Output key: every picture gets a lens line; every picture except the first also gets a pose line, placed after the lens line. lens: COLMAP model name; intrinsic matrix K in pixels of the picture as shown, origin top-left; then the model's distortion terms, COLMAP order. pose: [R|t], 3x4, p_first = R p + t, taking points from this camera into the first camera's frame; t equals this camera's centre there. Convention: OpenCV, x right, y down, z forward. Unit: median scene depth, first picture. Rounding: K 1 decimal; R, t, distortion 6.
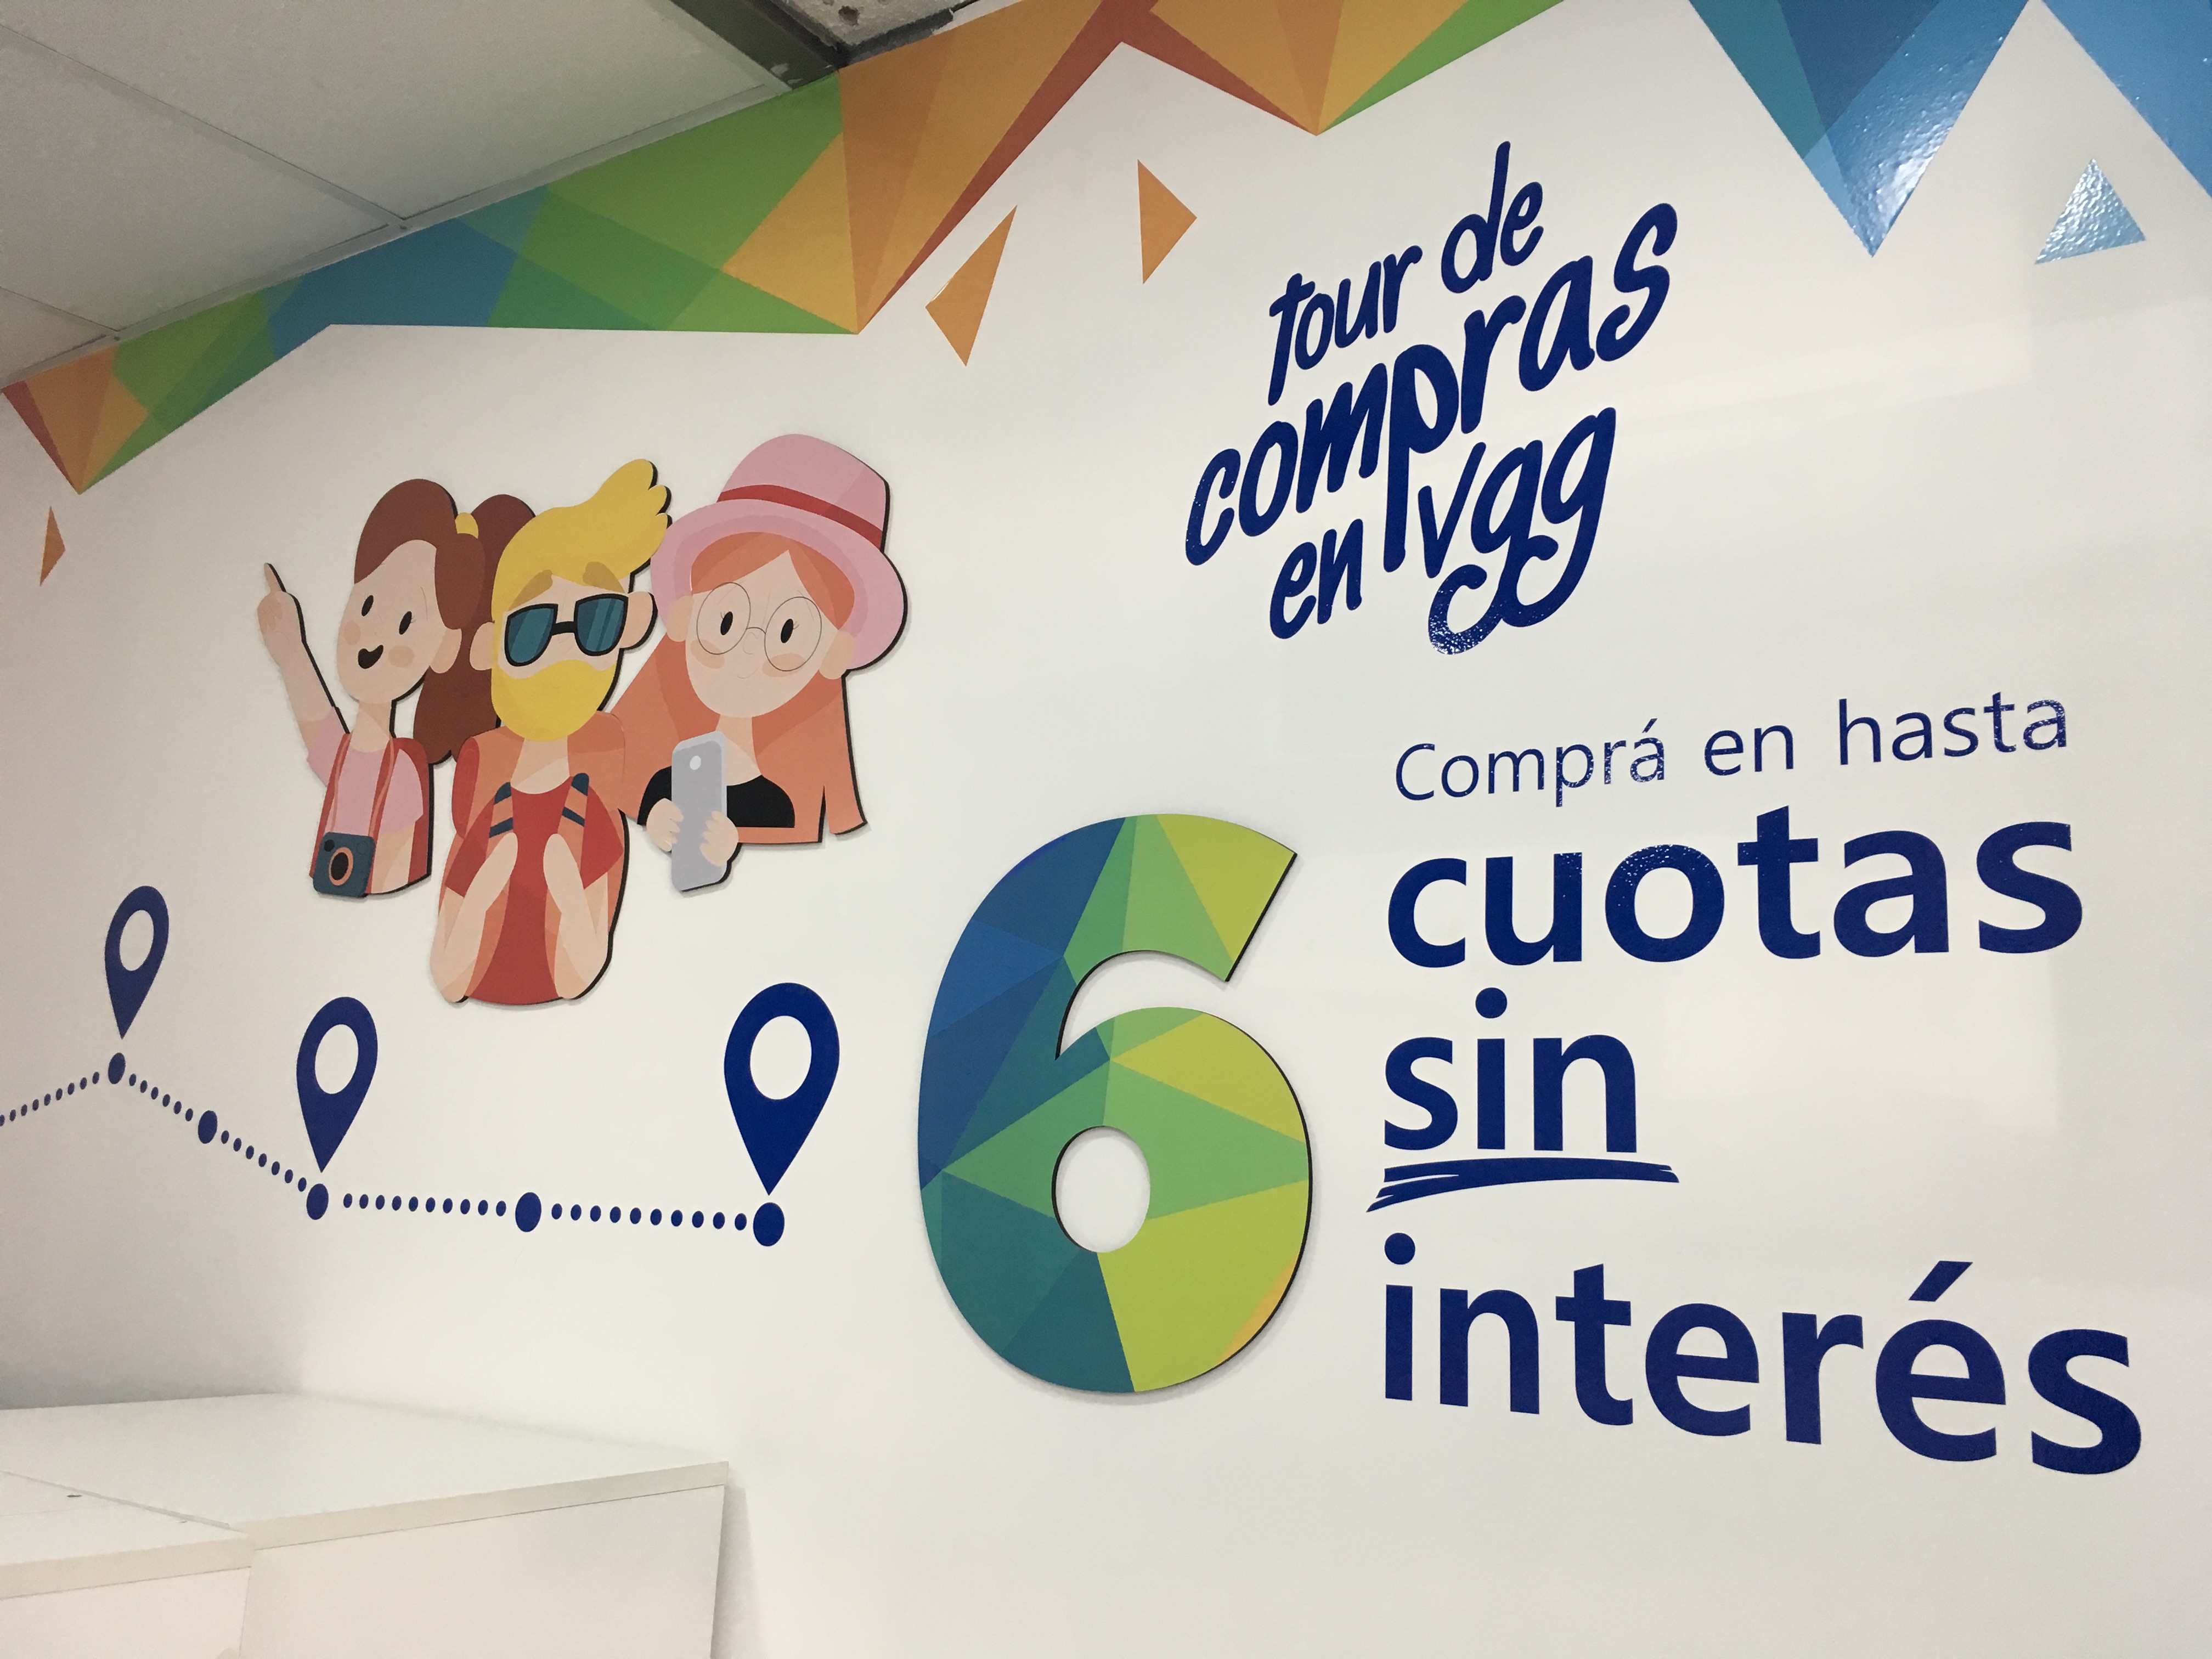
lens RADIAL K [[1874.6, 0, 1106.0], [0, 1874.6, 829.5], [0, 0, 1]] dist [0.090827, -0.129386]
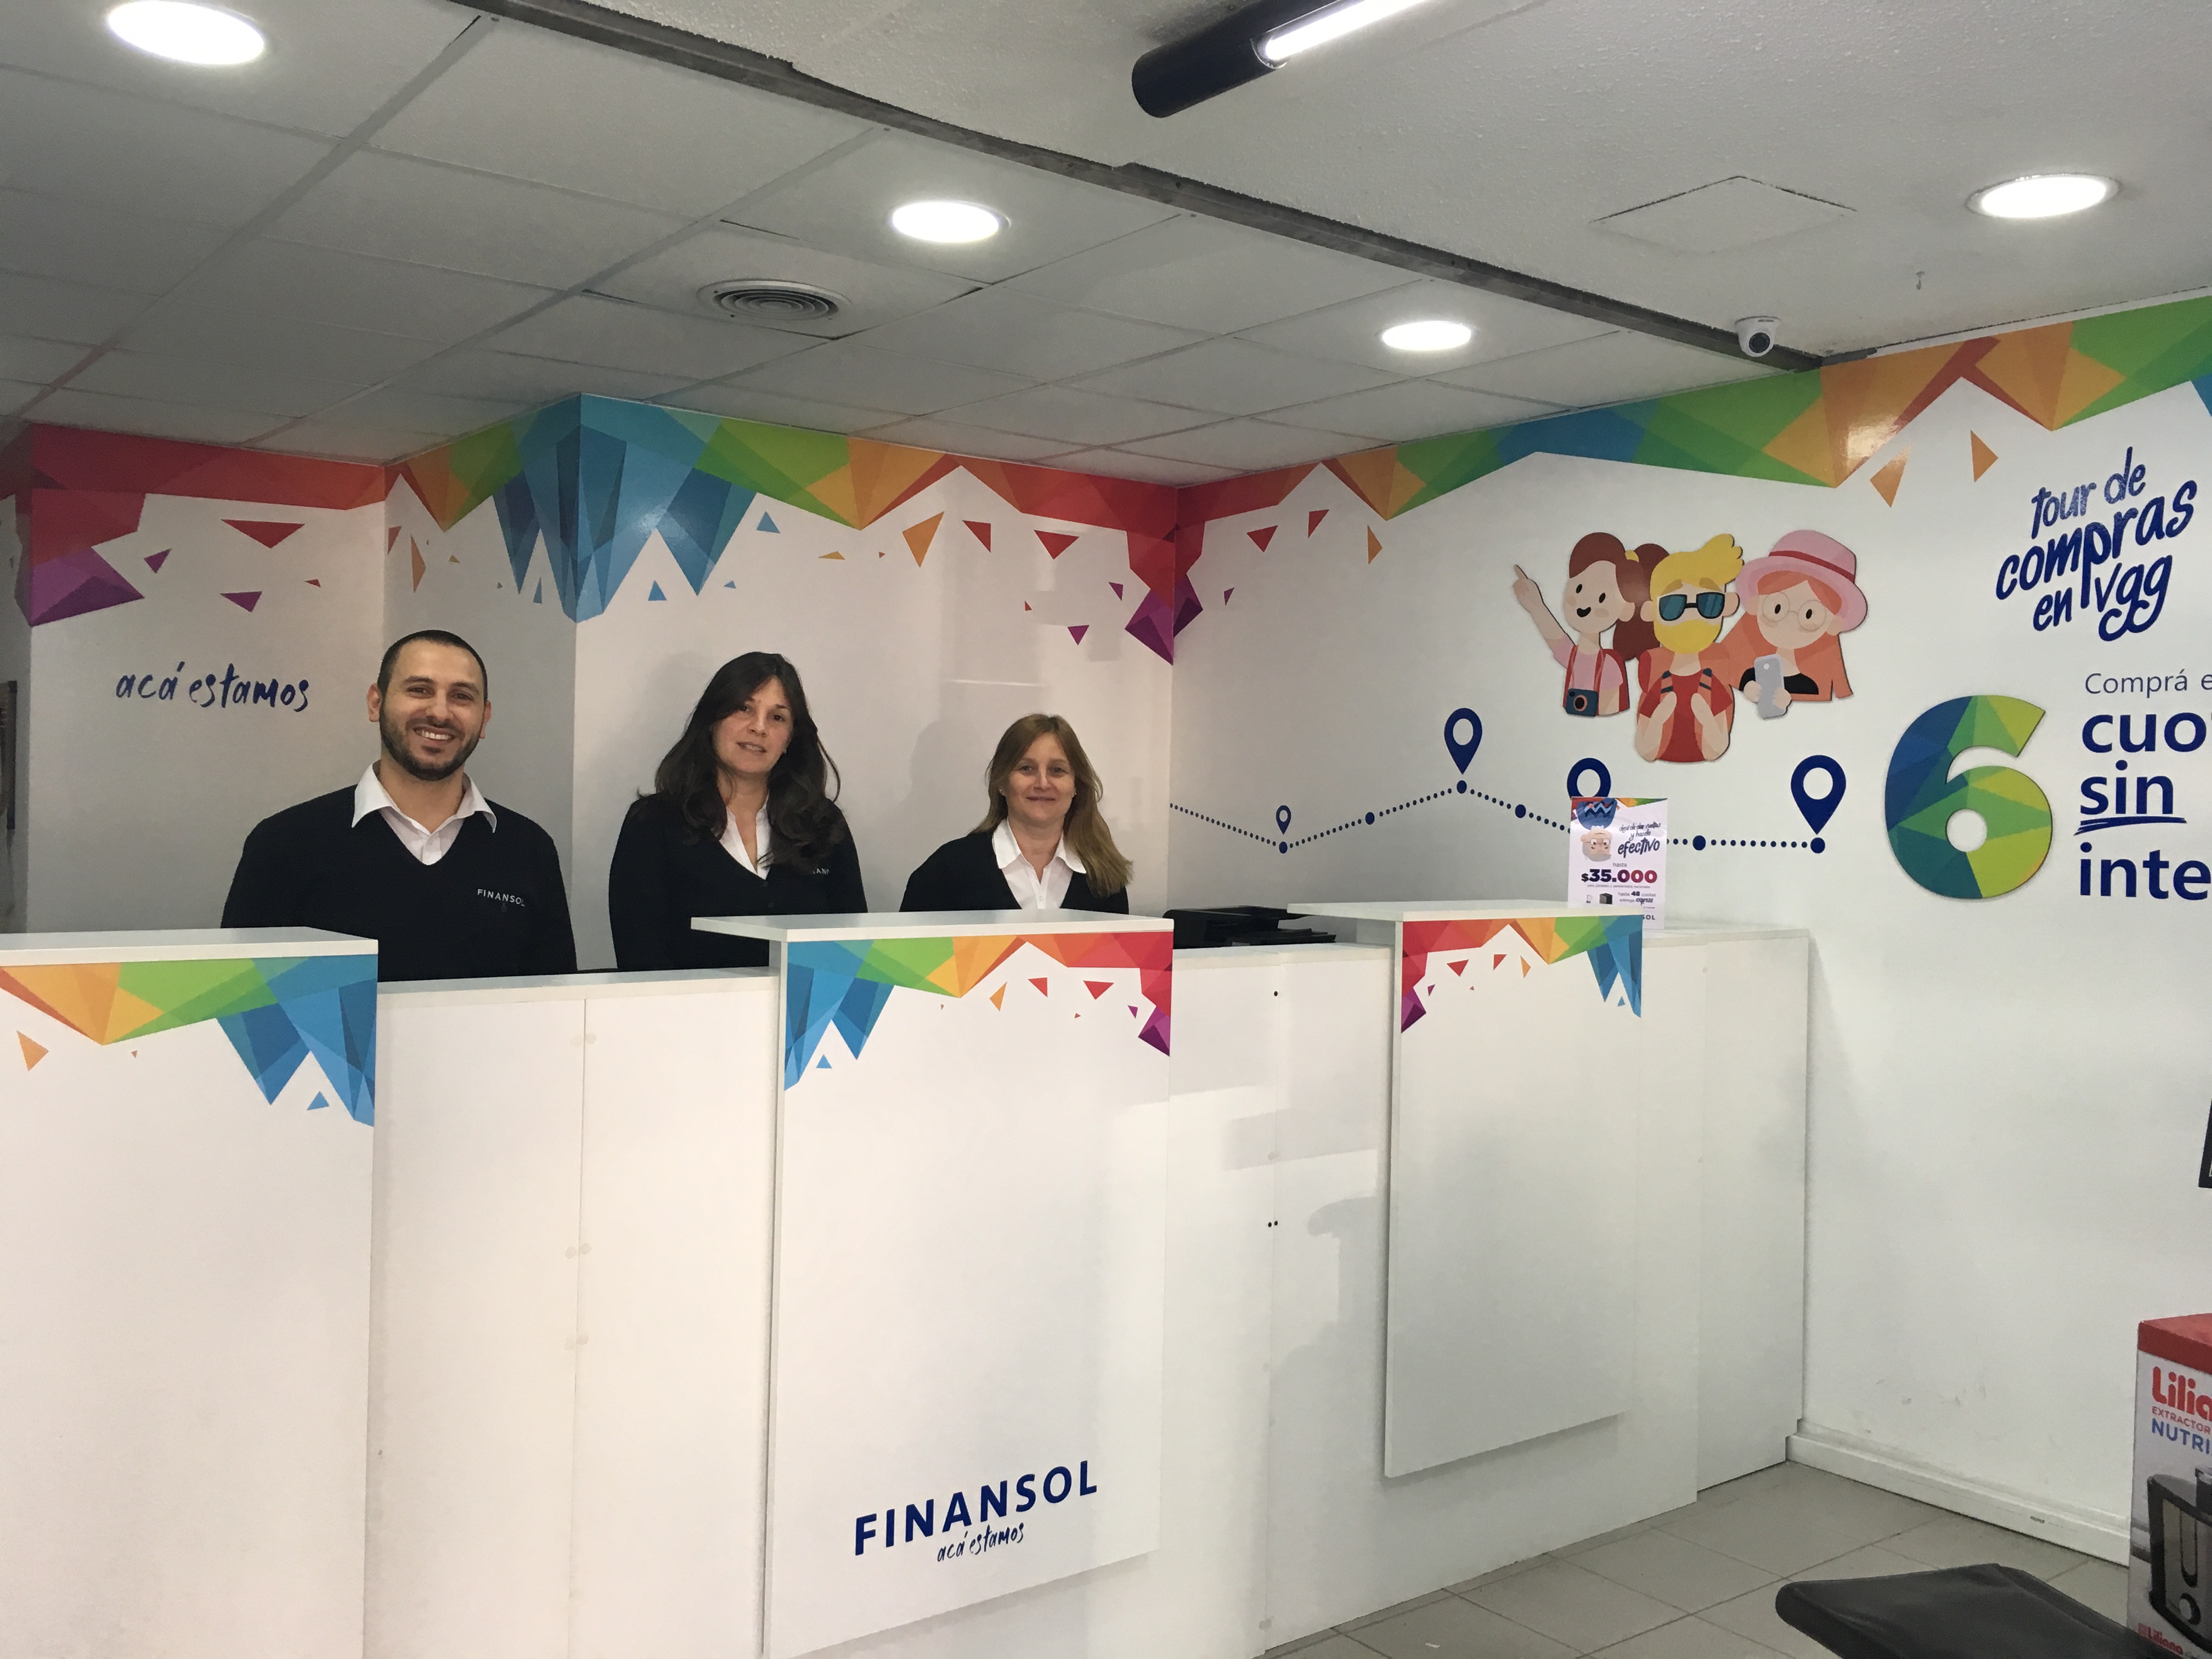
lens RADIAL K [[1874.6, 0, 1106.0], [0, 1874.6, 829.5], [0, 0, 1]] dist [0.090827, -0.129386]
pose [[0.952586, -0.028320, -0.302948, -0.310150], [0.086126, 0.980036, 0.179198, -0.363140], [0.291825, -0.196794, 0.936008, -1.719762]]
